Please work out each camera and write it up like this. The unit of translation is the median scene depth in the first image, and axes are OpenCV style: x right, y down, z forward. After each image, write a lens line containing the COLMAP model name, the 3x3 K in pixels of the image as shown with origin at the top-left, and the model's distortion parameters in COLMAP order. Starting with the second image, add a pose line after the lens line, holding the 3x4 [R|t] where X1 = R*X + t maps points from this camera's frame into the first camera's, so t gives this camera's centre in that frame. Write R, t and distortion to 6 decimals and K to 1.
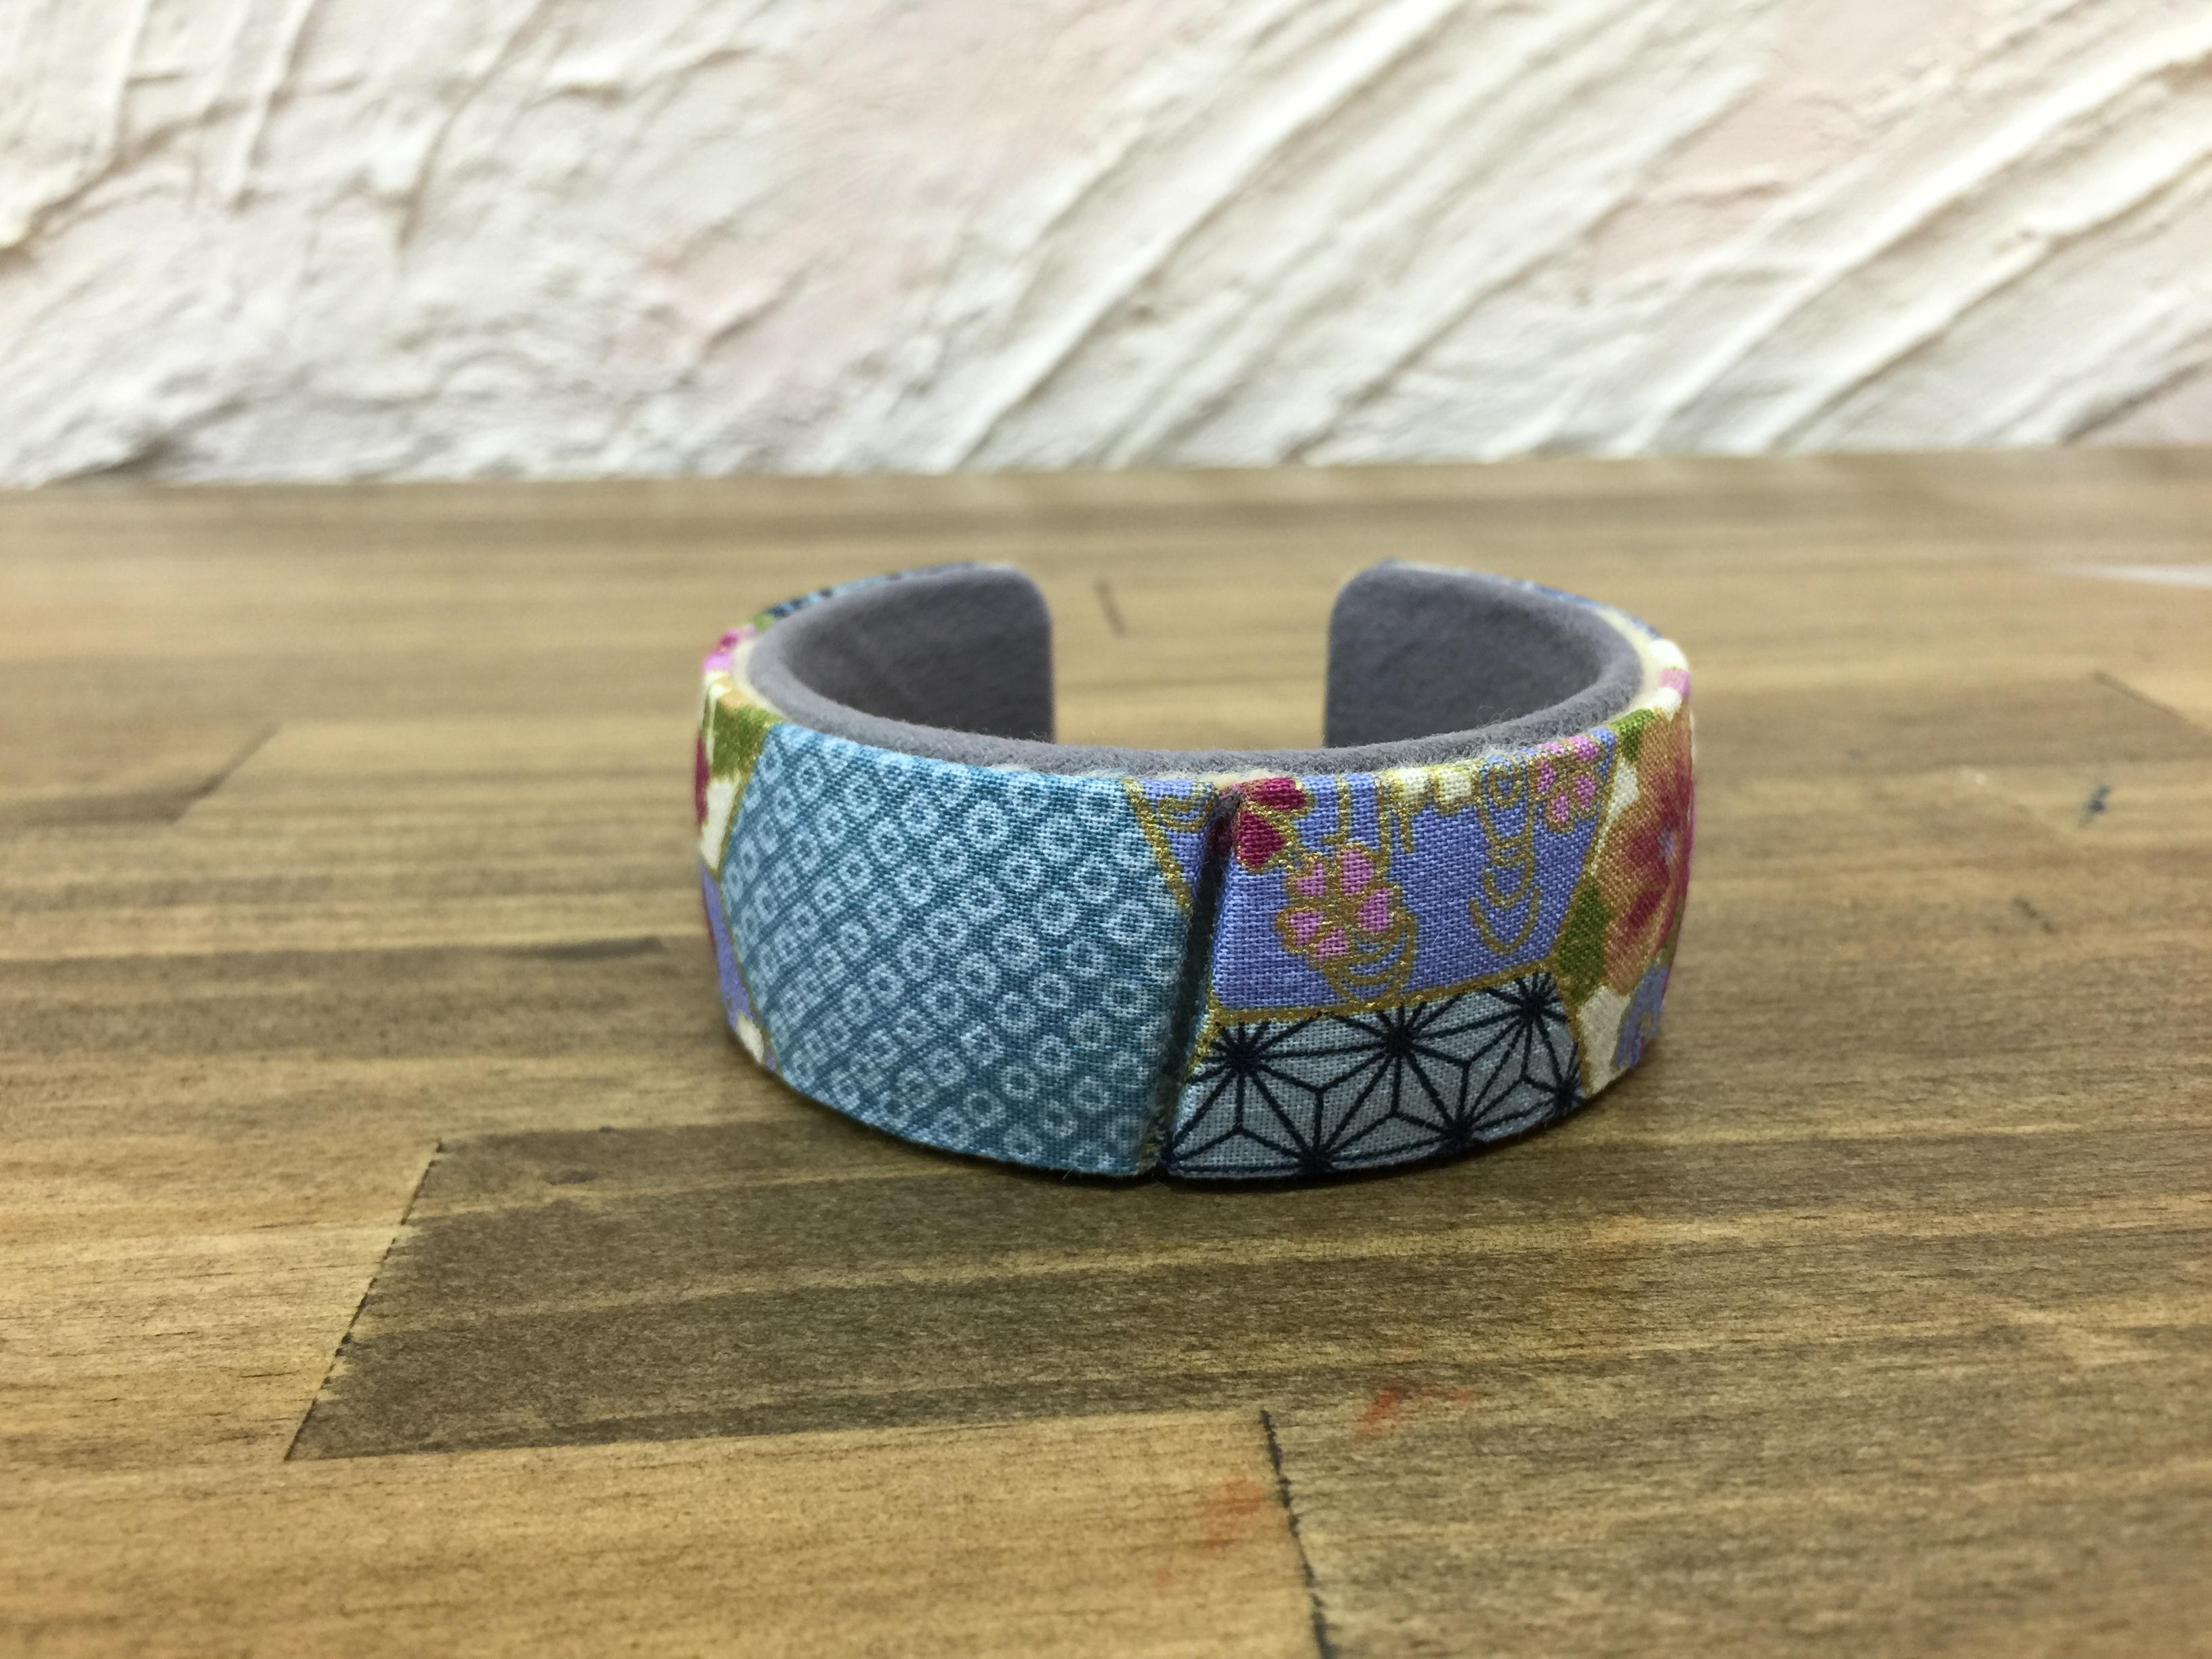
lens RADIAL K [[1917.2, 0, 1106.0], [0, 1917.2, 829.5], [0, 0, 1]] dist [0.071869, -0.144537]
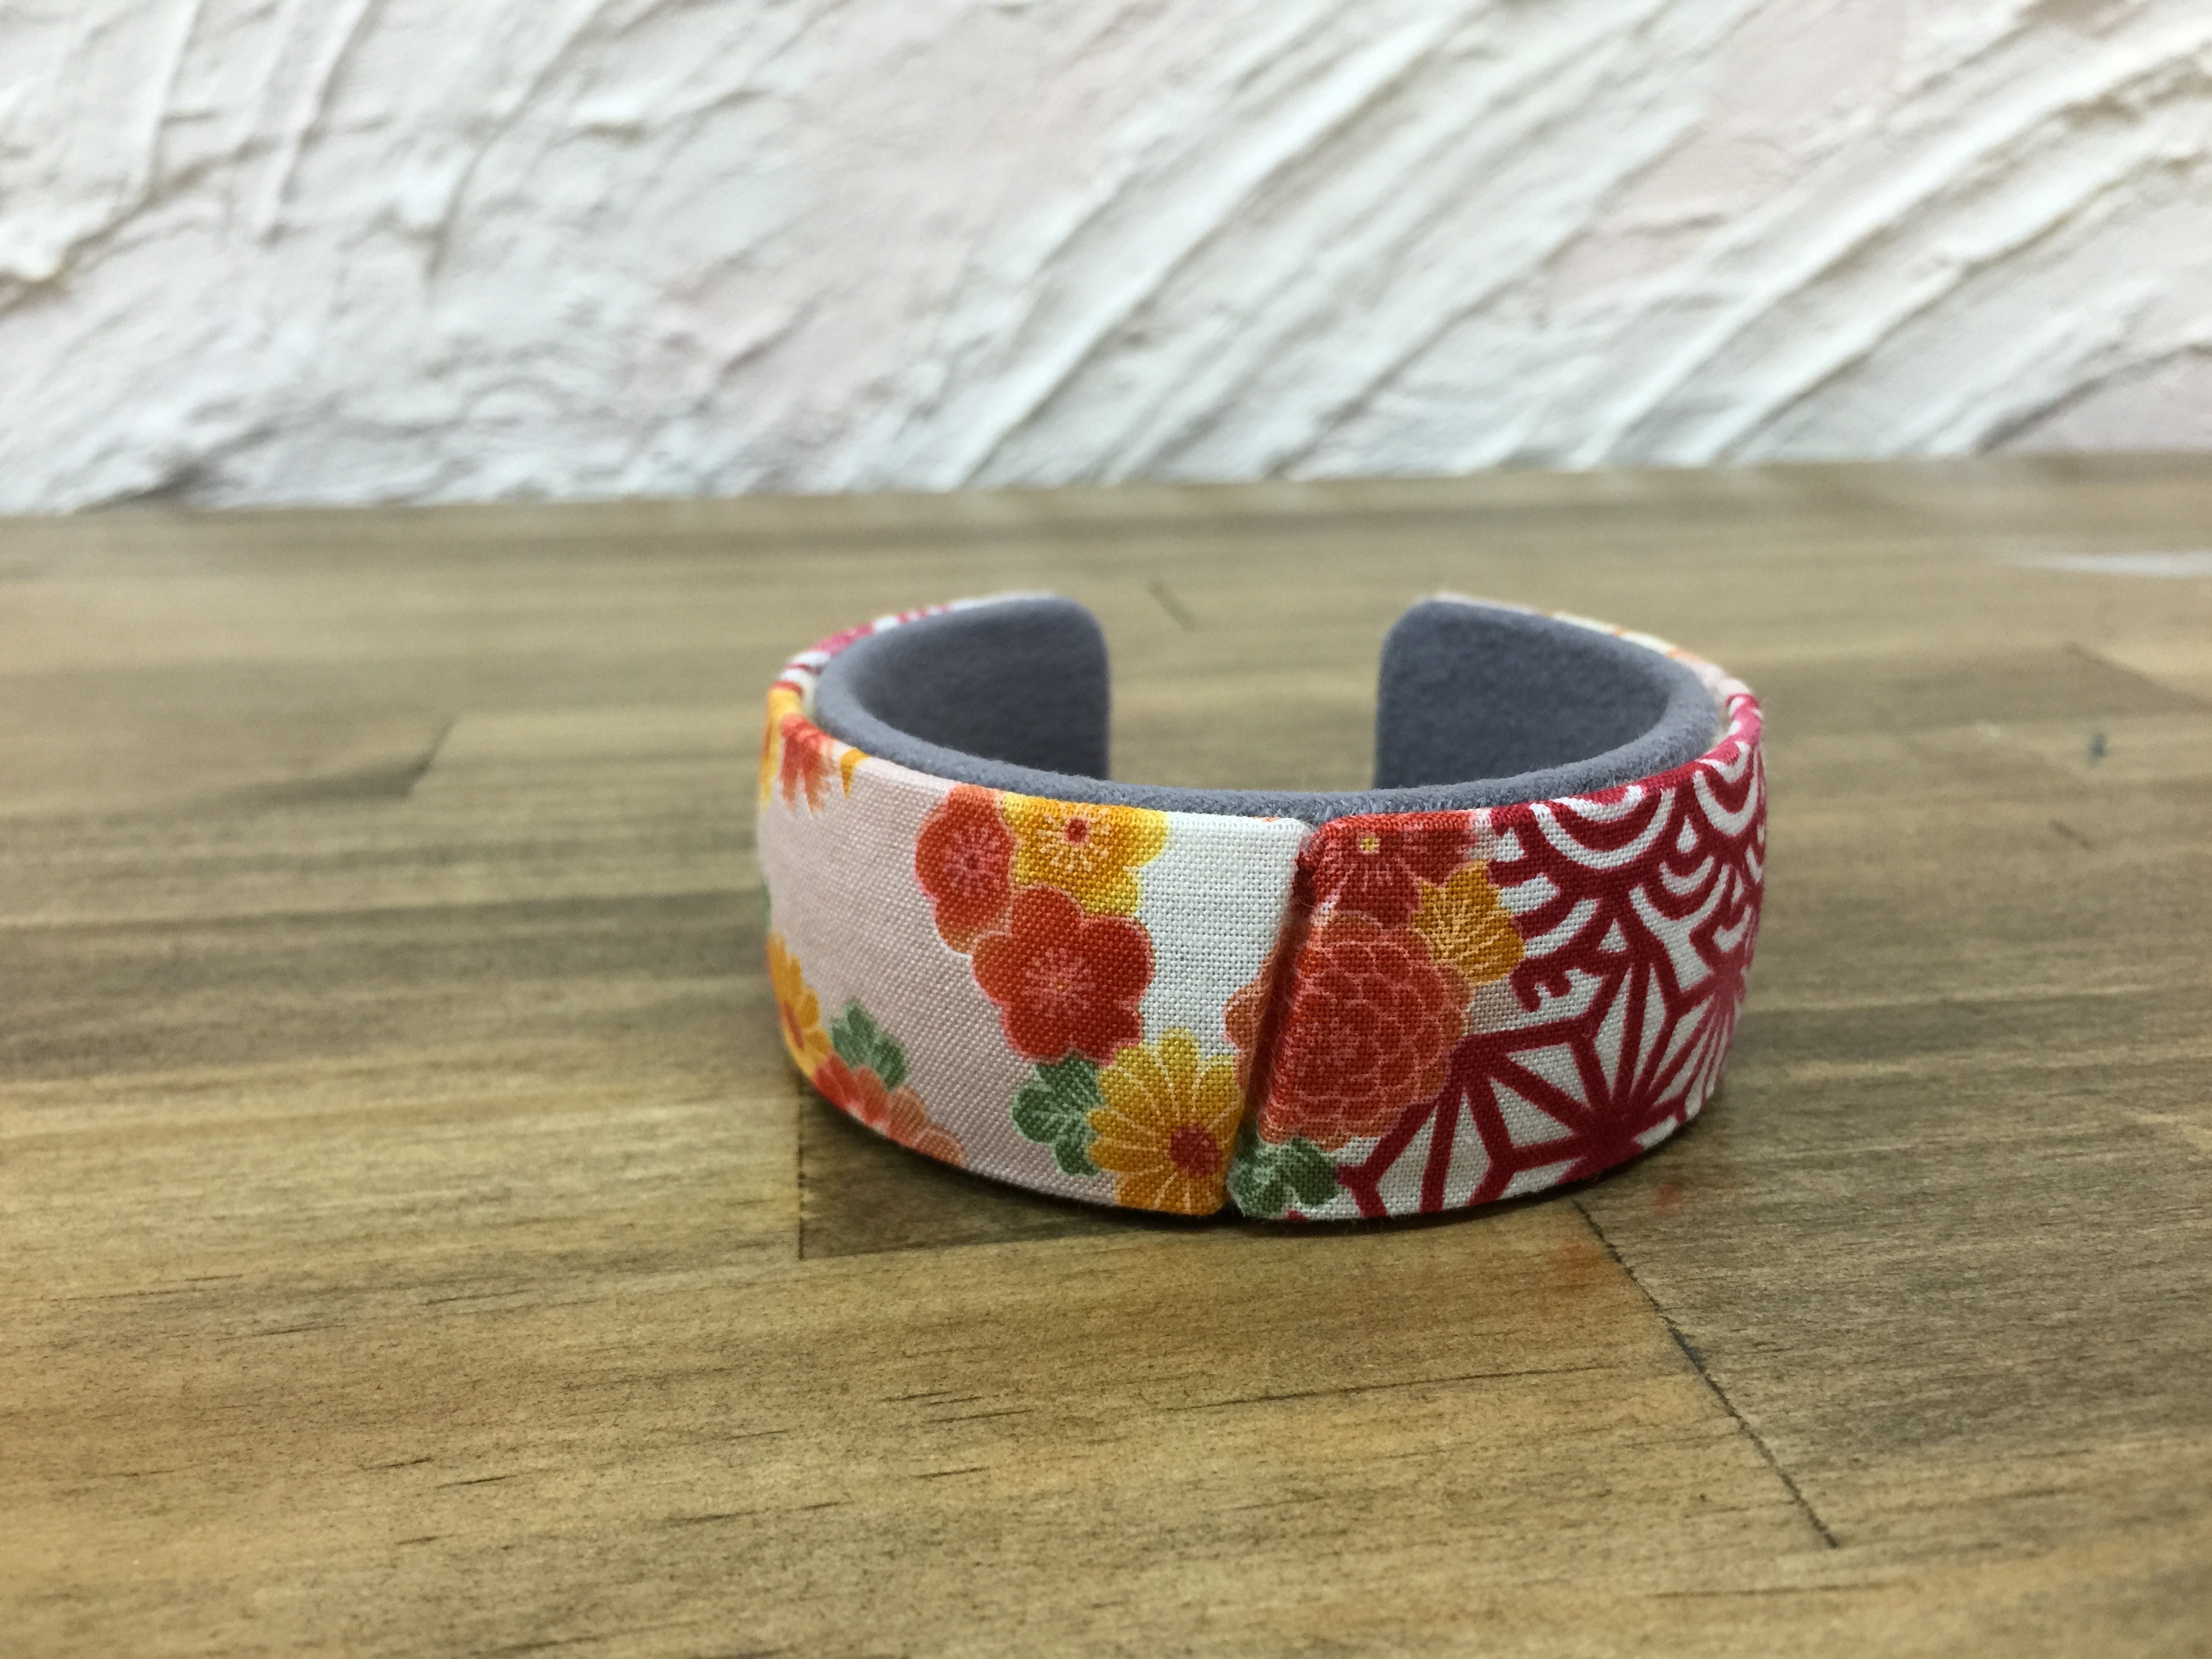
lens RADIAL K [[1917.2, 0, 1106.0], [0, 1917.2, 829.5], [0, 0, 1]] dist [0.071869, -0.144537]
pose [[0.997897, -0.021672, 0.061084, -0.071615], [0.022626, 0.999632, -0.014977, 0.018530], [-0.060737, 0.016327, 0.998020, -0.054907]]
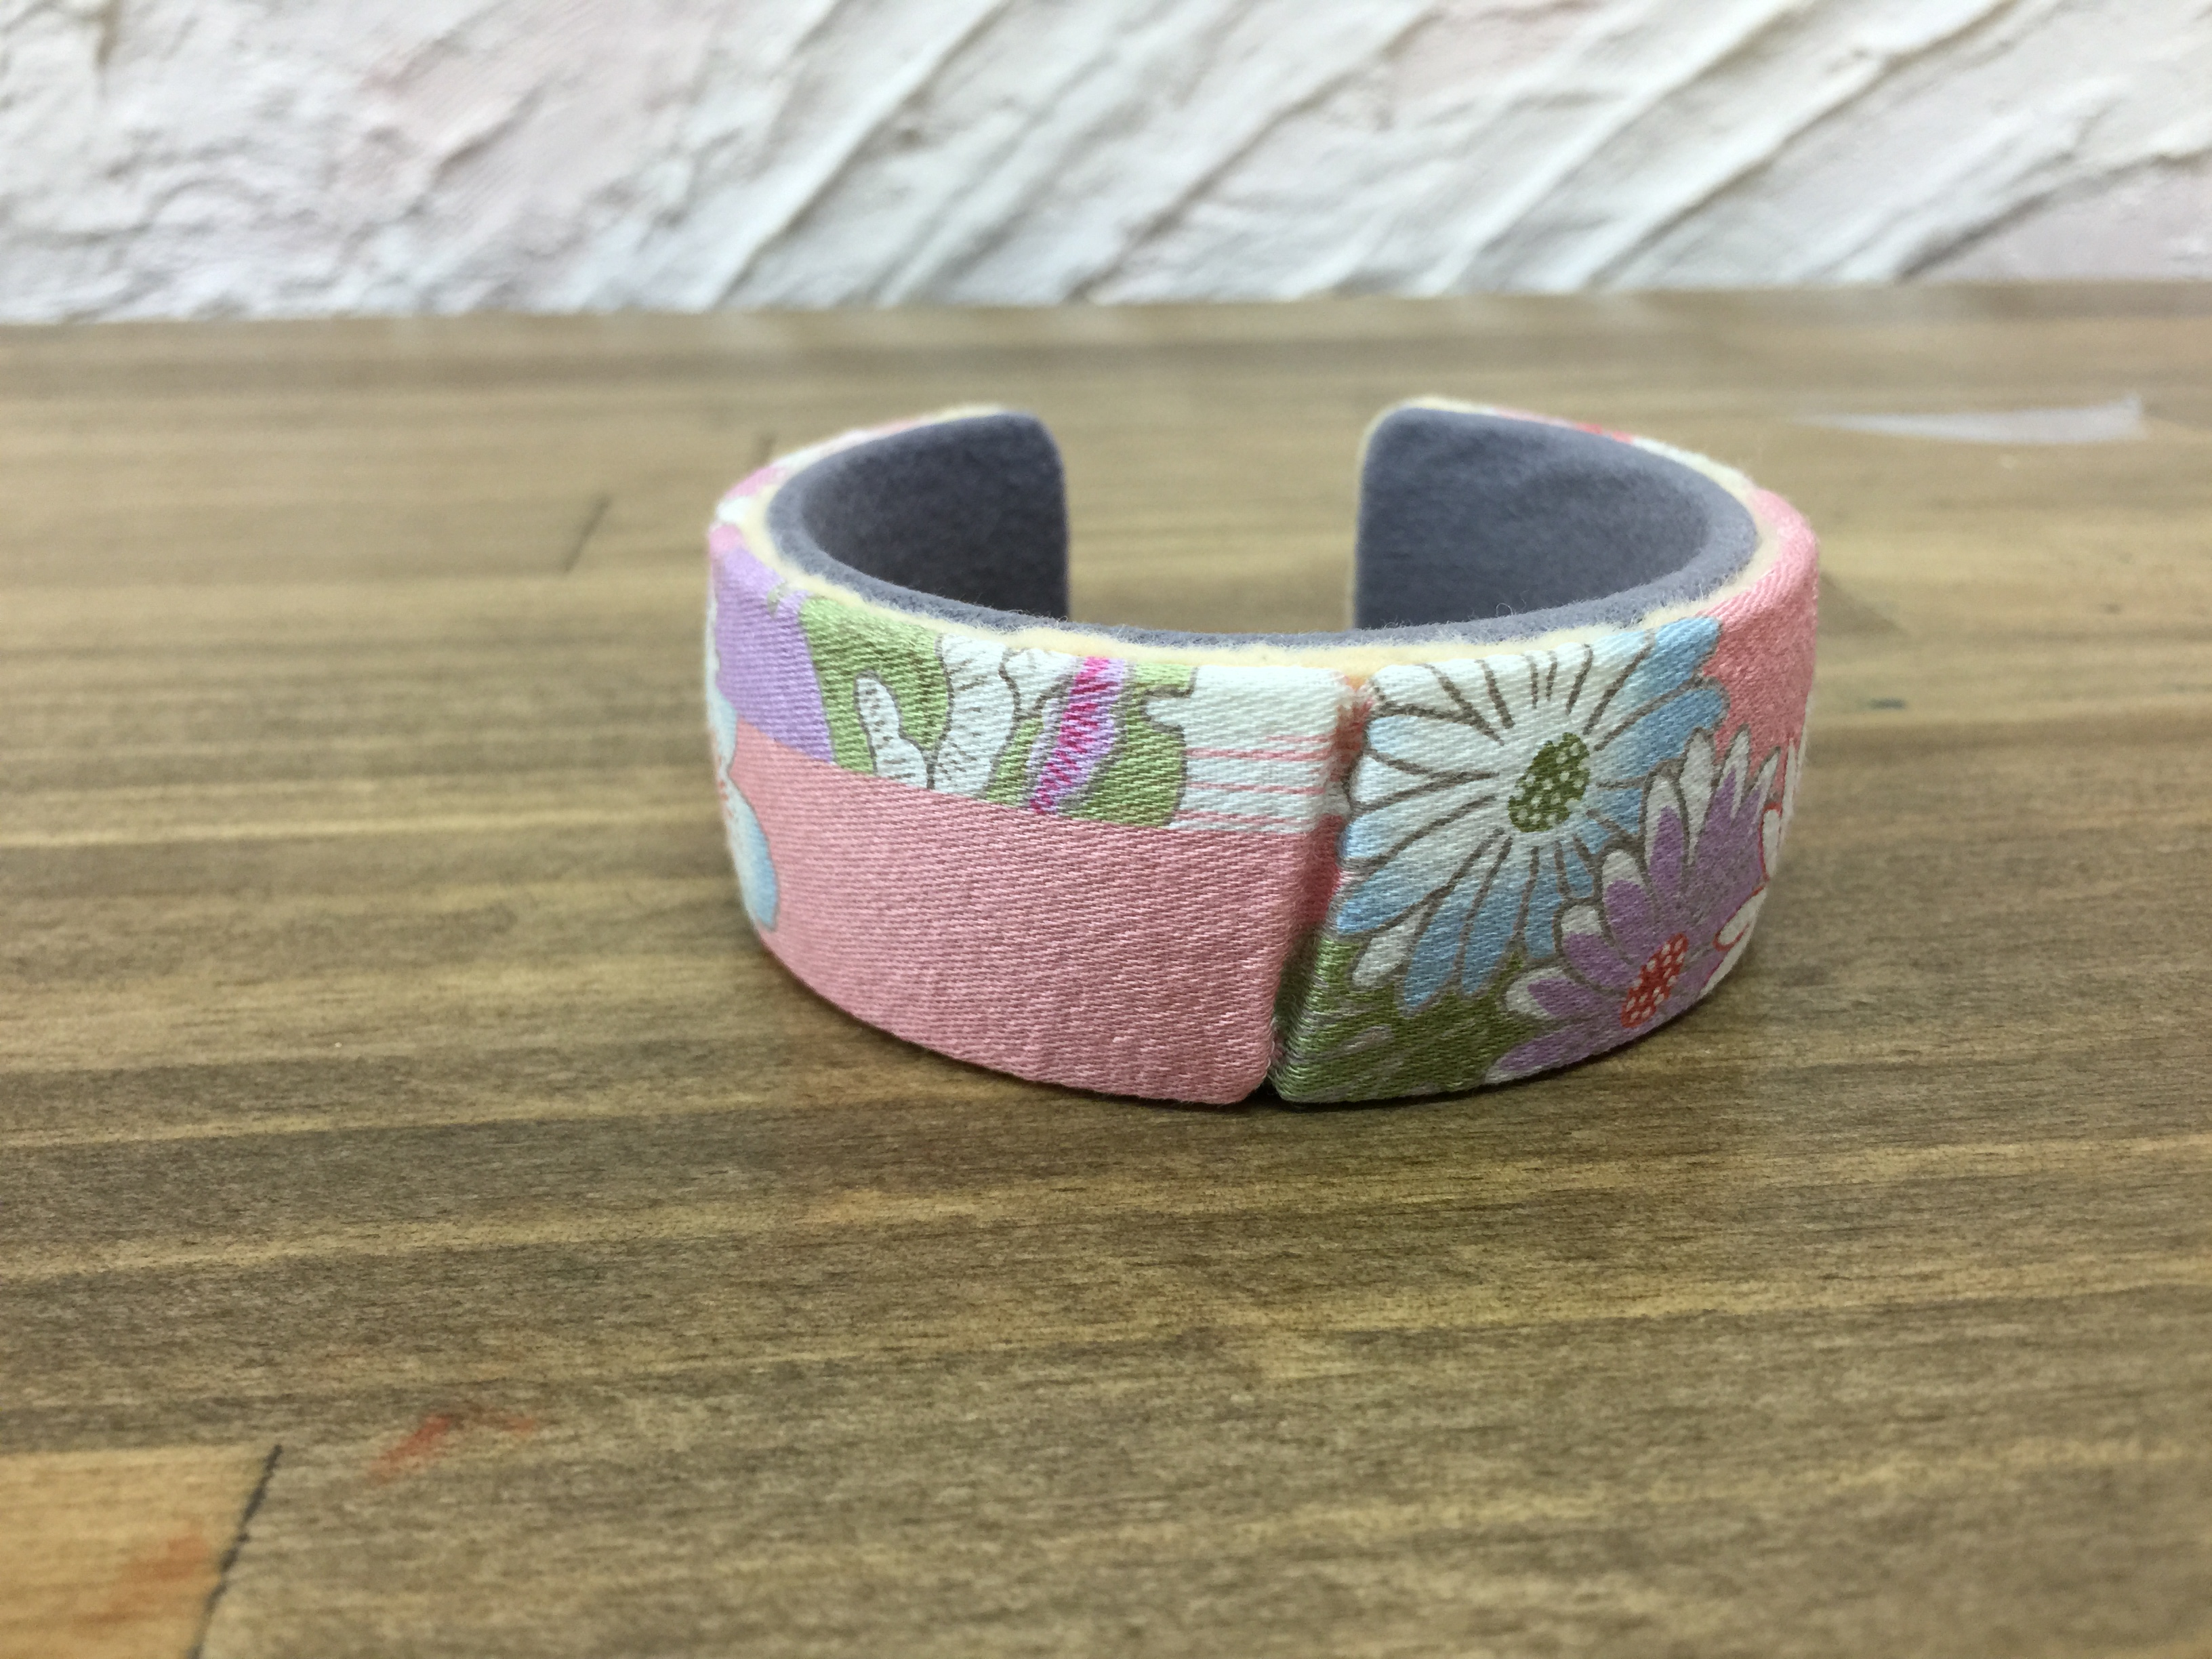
lens RADIAL K [[1917.2, 0, 1106.0], [0, 1917.2, 829.5], [0, 0, 1]] dist [0.071869, -0.144537]
pose [[0.999982, -0.001218, 0.005857, 0.114380], [0.000741, 0.996732, 0.080774, -0.010007], [-0.005936, -0.080768, 0.996715, 0.043265]]
